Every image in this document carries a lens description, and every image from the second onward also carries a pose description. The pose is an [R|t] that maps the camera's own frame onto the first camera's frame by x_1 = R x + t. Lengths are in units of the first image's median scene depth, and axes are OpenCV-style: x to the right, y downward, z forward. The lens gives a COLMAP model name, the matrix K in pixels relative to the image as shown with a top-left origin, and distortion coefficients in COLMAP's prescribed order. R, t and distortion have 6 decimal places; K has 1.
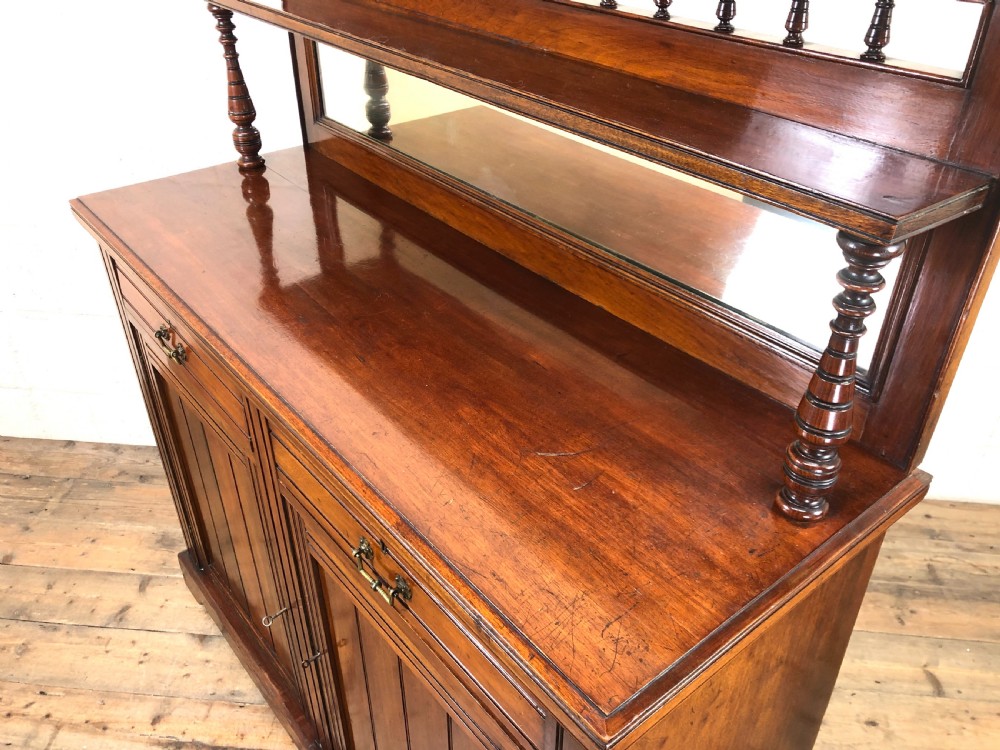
lens RADIAL K [[822.8, 0, 503.5], [0, 822.8, 375.3], [0, 0, 1]] dist [0.023064, -0.028103]
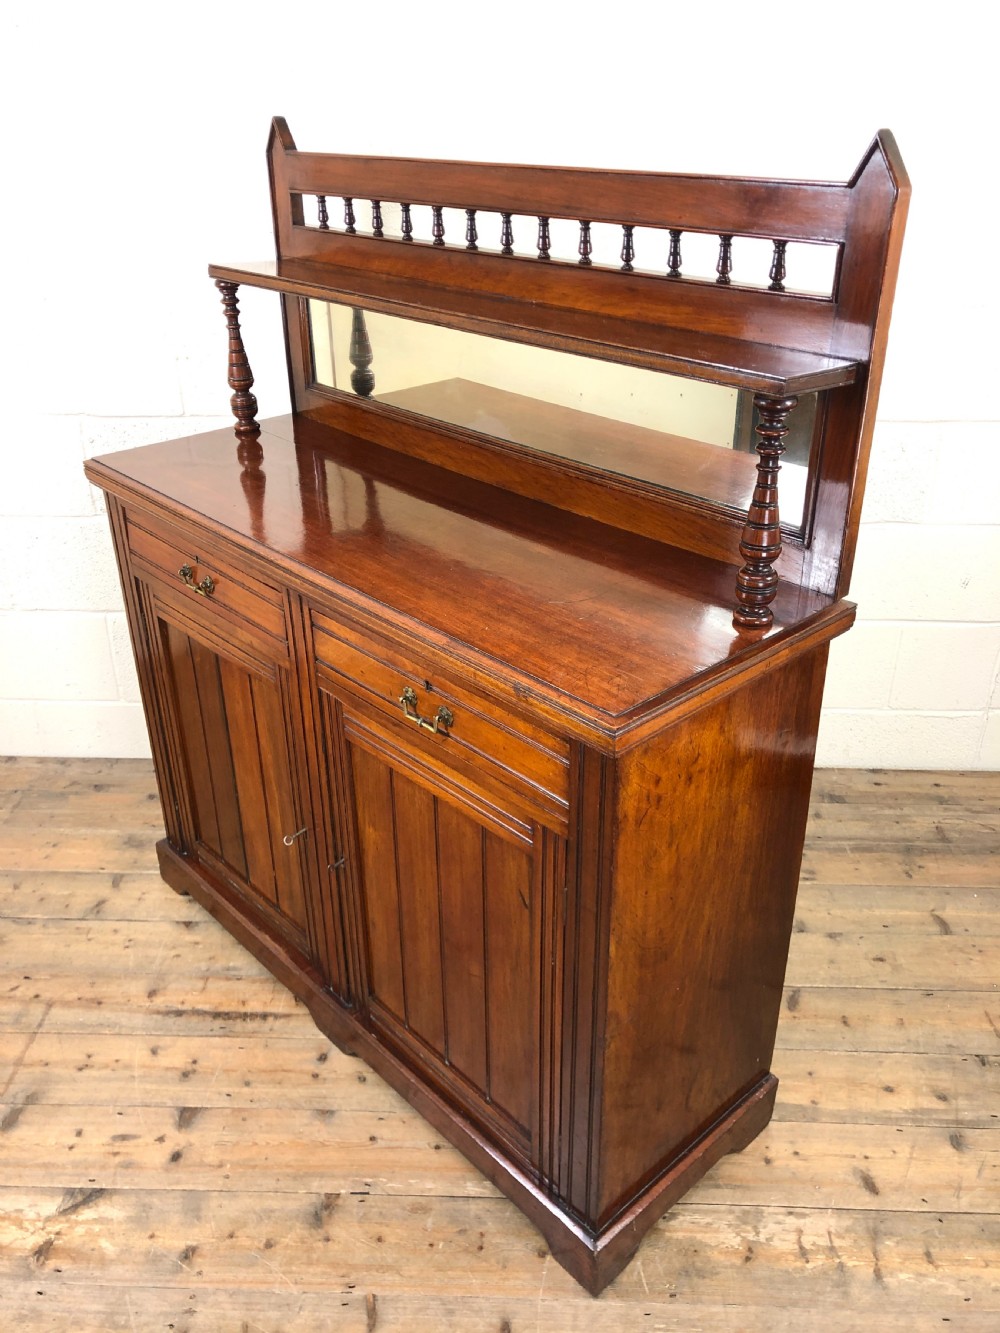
lens RADIAL K [[1096.8, 0, 497.0], [0, 1096.8, 659.4], [0, 0, 1]] dist [0.023064, -0.028103]
pose [[0.998135, -0.039293, 0.046709, -0.063286], [0.044297, 0.992783, -0.111443, 0.193528], [-0.041993, 0.113304, 0.992673, -0.343954]]
